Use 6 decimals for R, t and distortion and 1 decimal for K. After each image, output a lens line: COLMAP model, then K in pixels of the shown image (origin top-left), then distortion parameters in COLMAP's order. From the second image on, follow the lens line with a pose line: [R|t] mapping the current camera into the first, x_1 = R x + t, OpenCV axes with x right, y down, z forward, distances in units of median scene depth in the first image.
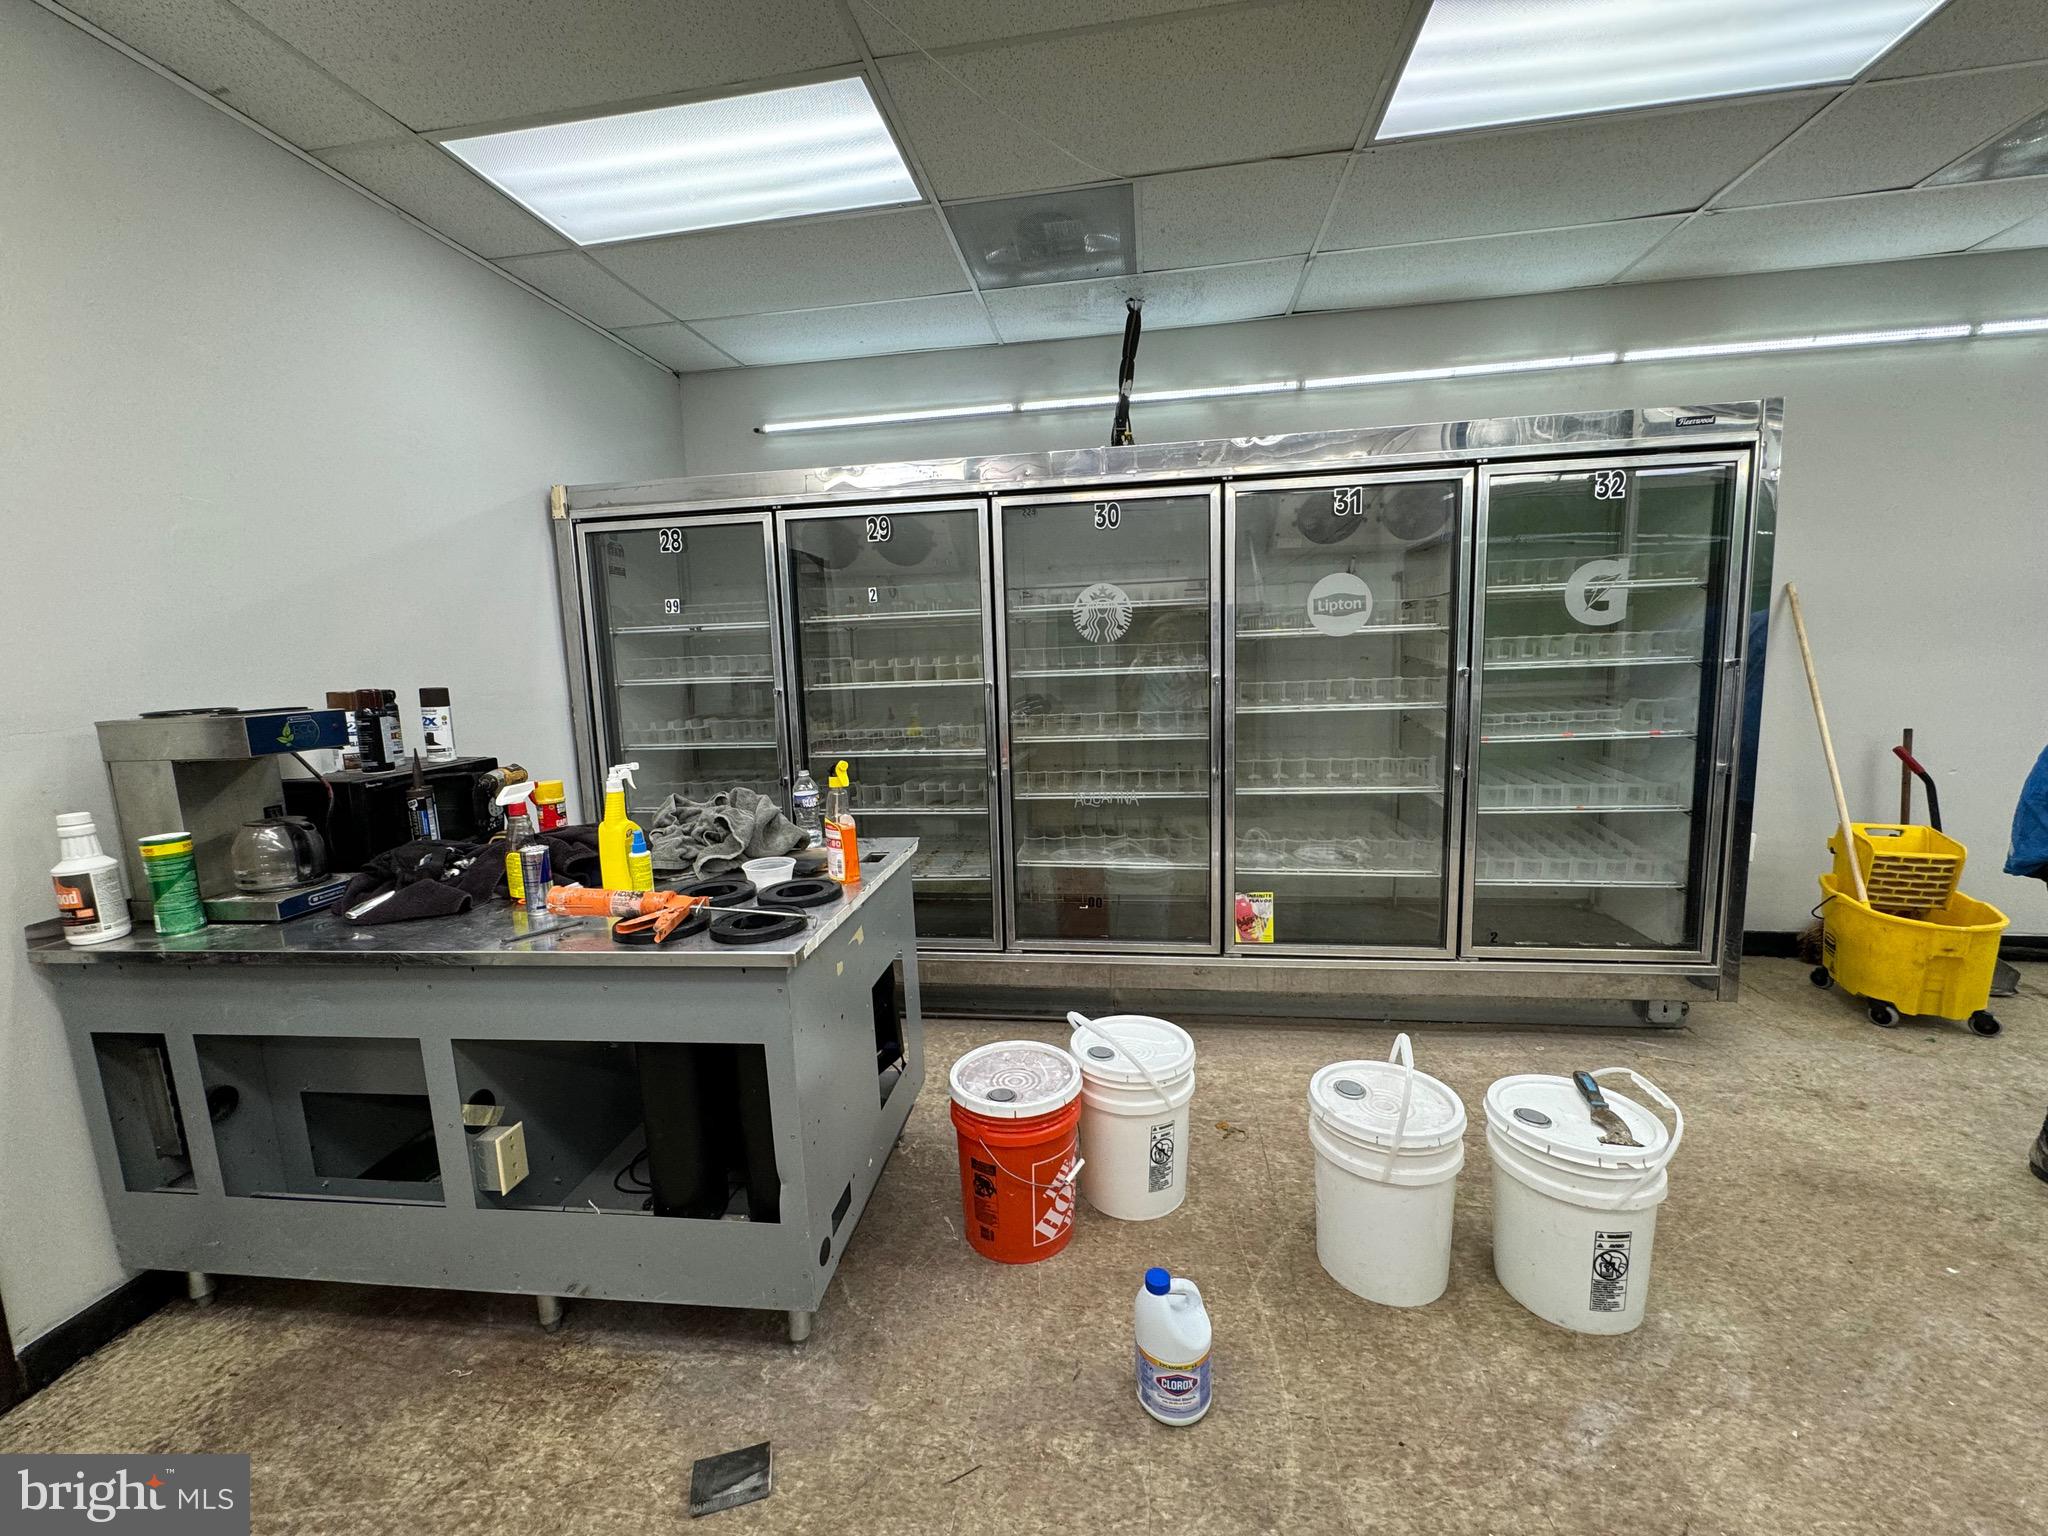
lens RADIAL K [[817.4, 0, 1023.4], [0, 817.4, 765.6], [0, 0, 1]] dist [-0.002403, 0.000426]
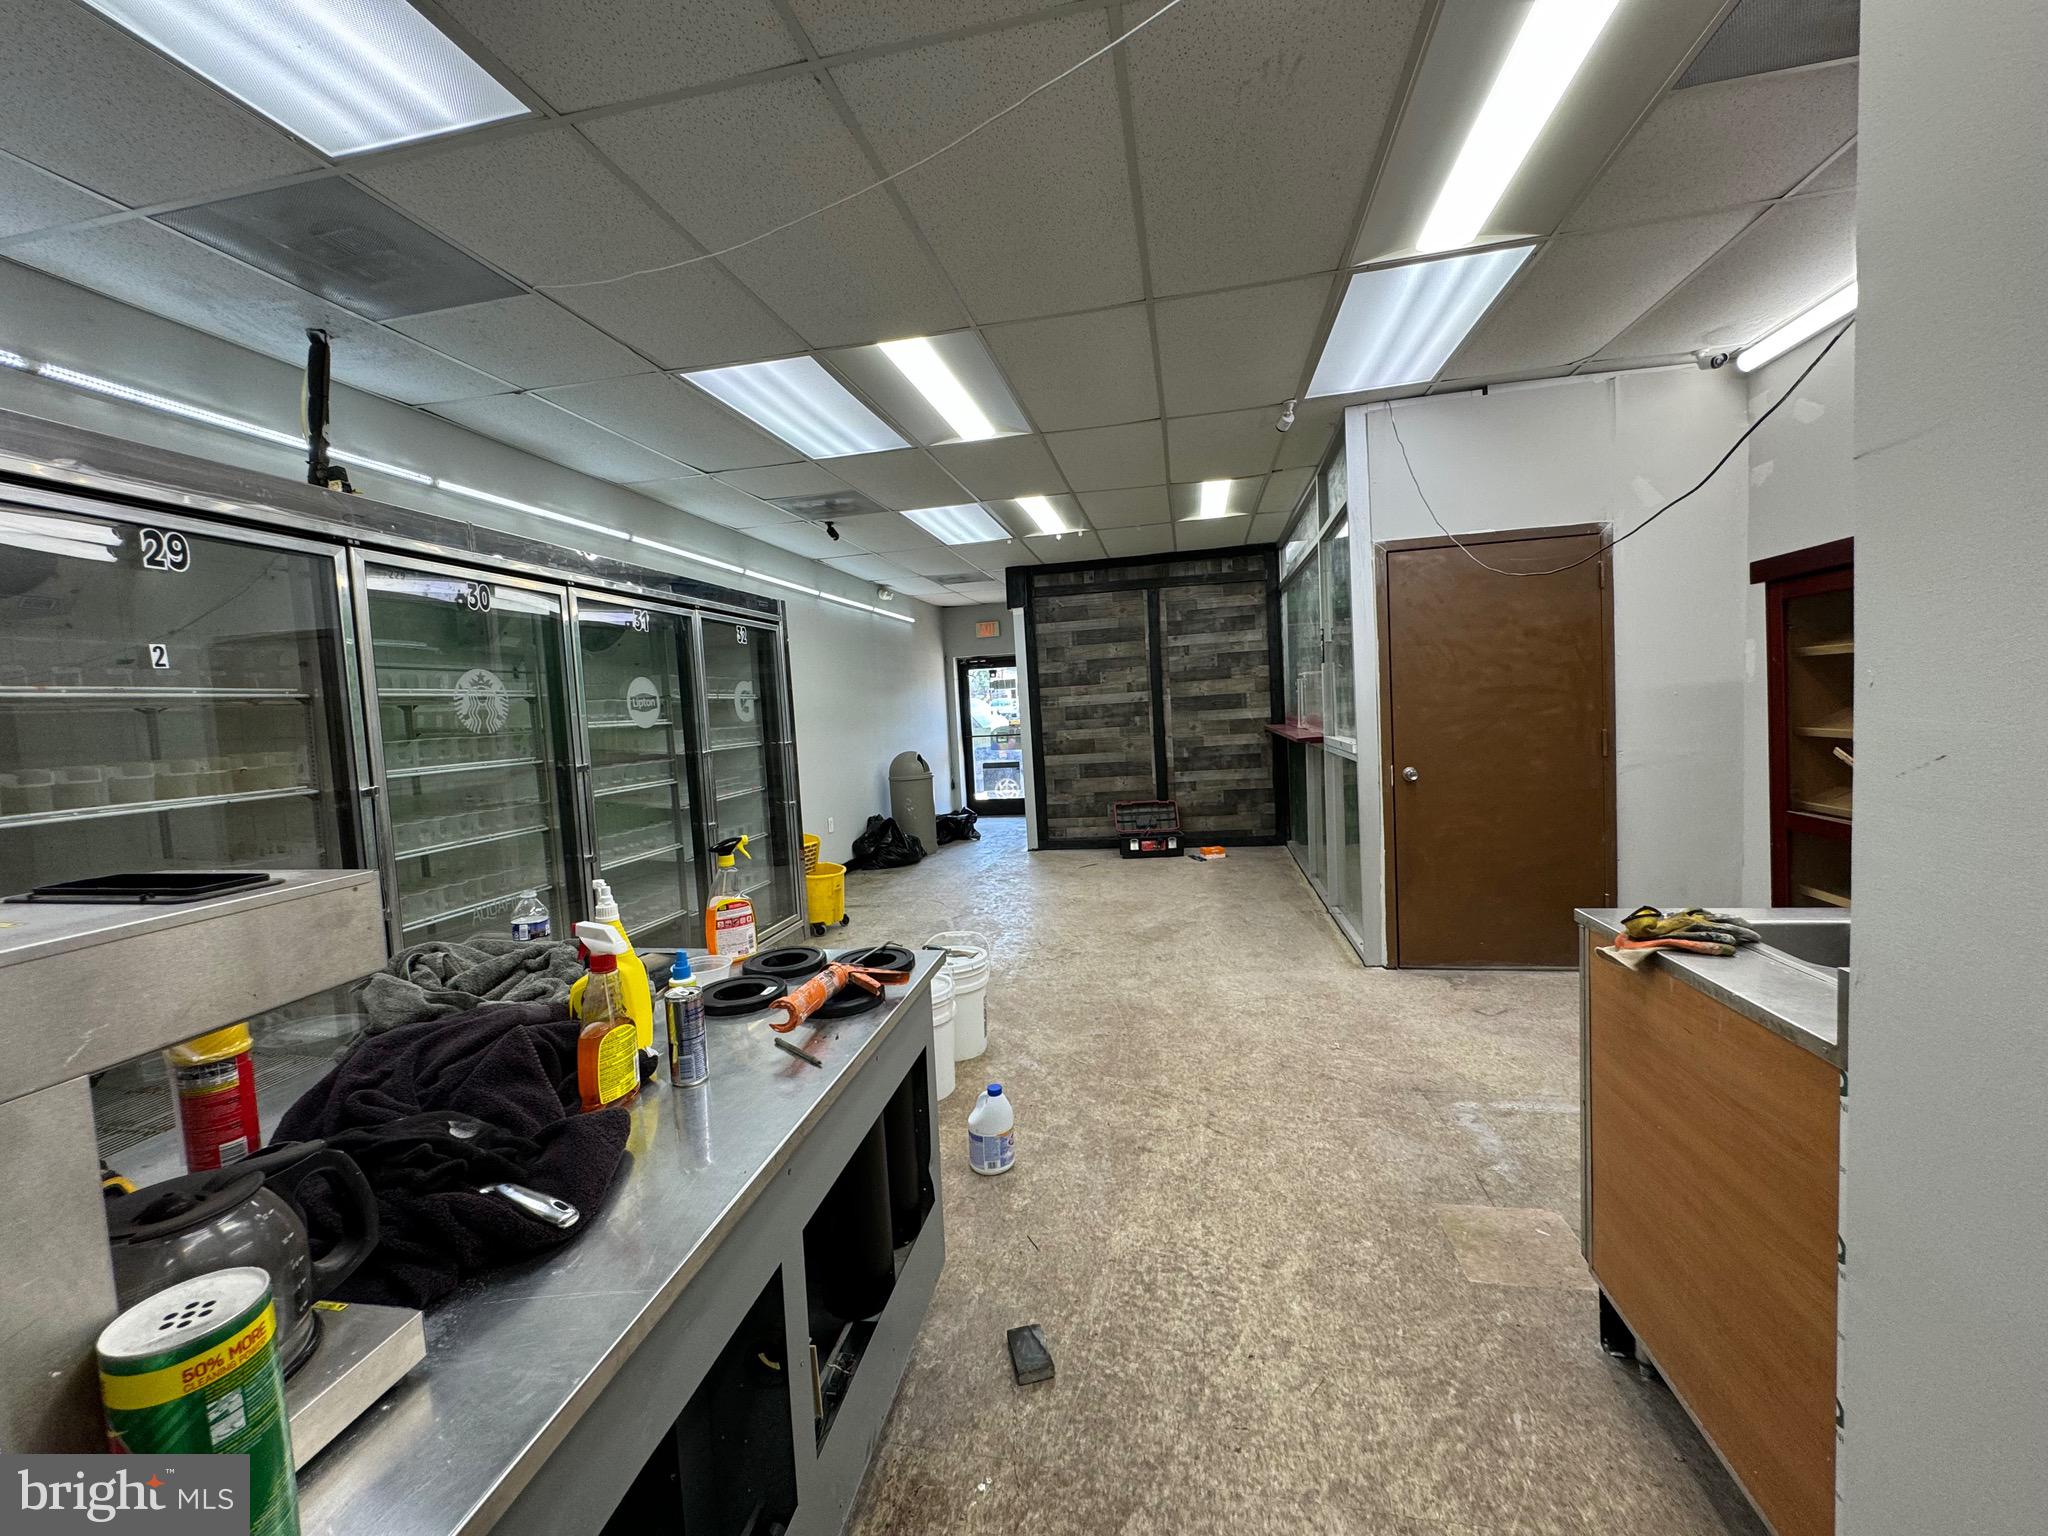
lens RADIAL K [[817.4, 0, 1023.4], [0, 817.4, 765.6], [0, 0, 1]] dist [-0.002403, 0.000426]
pose [[0.051438, -0.037973, 0.997954, -0.800840], [0.178221, 0.983585, 0.028240, -0.037259], [-0.982645, 0.176404, 0.057361, 0.385866]]
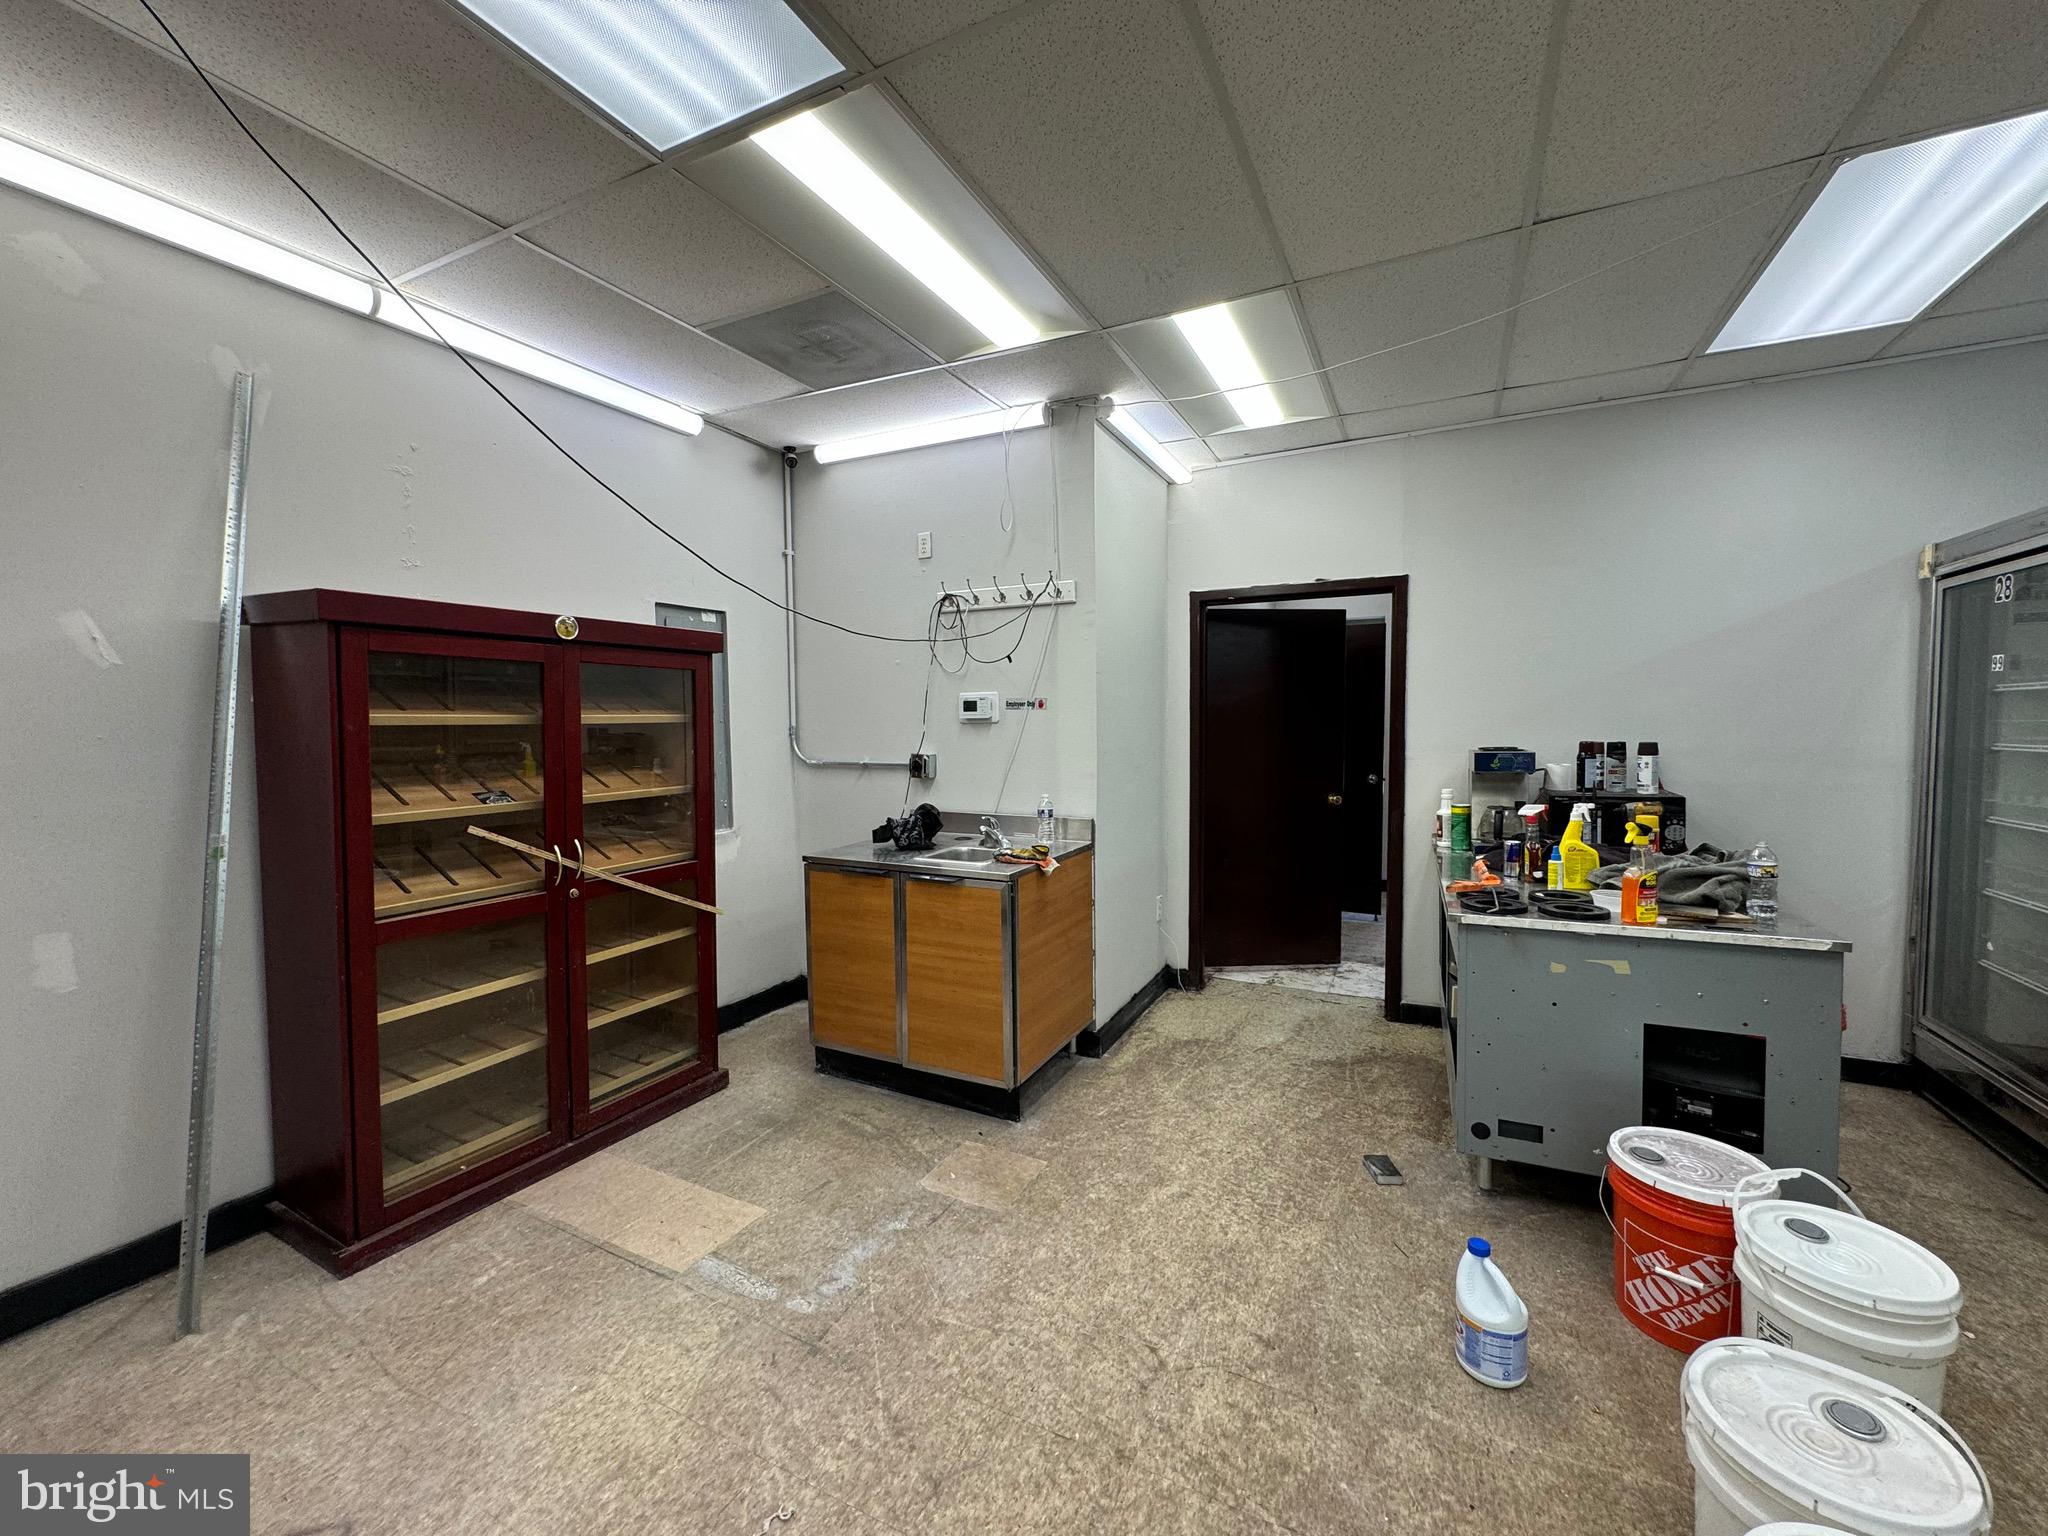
lens RADIAL K [[817.4, 0, 1023.4], [0, 817.4, 765.6], [0, 0, 1]] dist [-0.002403, 0.000426]
pose [[-0.313570, 0.083800, -0.945860, 0.804226], [-0.102868, 0.987238, 0.121568, -0.095165], [0.943977, 0.135418, -0.300948, 0.328553]]
